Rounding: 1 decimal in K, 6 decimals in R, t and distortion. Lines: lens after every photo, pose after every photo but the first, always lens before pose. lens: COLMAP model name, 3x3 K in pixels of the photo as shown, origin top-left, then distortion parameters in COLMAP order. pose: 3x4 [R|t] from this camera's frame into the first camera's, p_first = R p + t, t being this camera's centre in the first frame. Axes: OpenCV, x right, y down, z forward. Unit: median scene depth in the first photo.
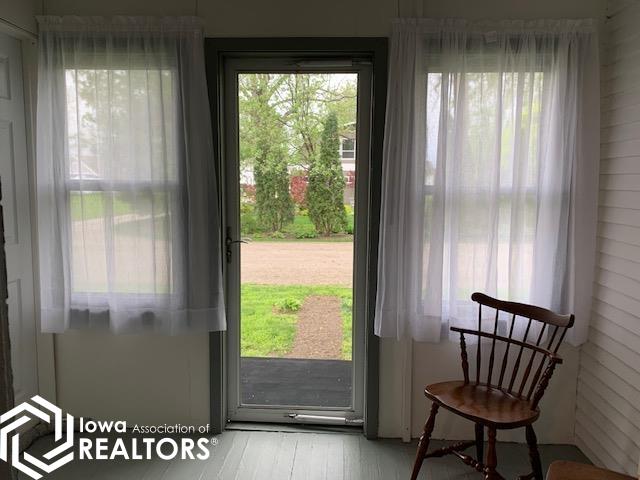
lens RADIAL K [[499.9, 0, 320.0], [0, 499.9, 240.0], [0, 0, 1]] dist [0.084994, -0.084458]
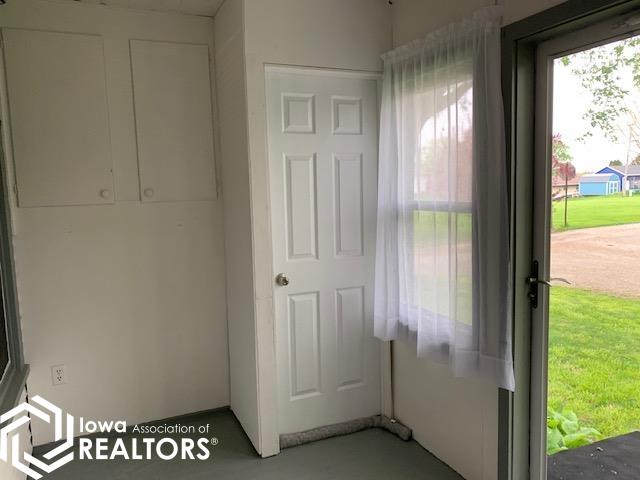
lens RADIAL K [[499.9, 0, 320.0], [0, 499.9, 240.0], [0, 0, 1]] dist [0.084994, -0.084458]
pose [[0.471211, 0.075535, -0.878780, 0.356759], [-0.068608, 0.996446, 0.048861, -0.077249], [0.879348, 0.037267, 0.474718, 0.352513]]
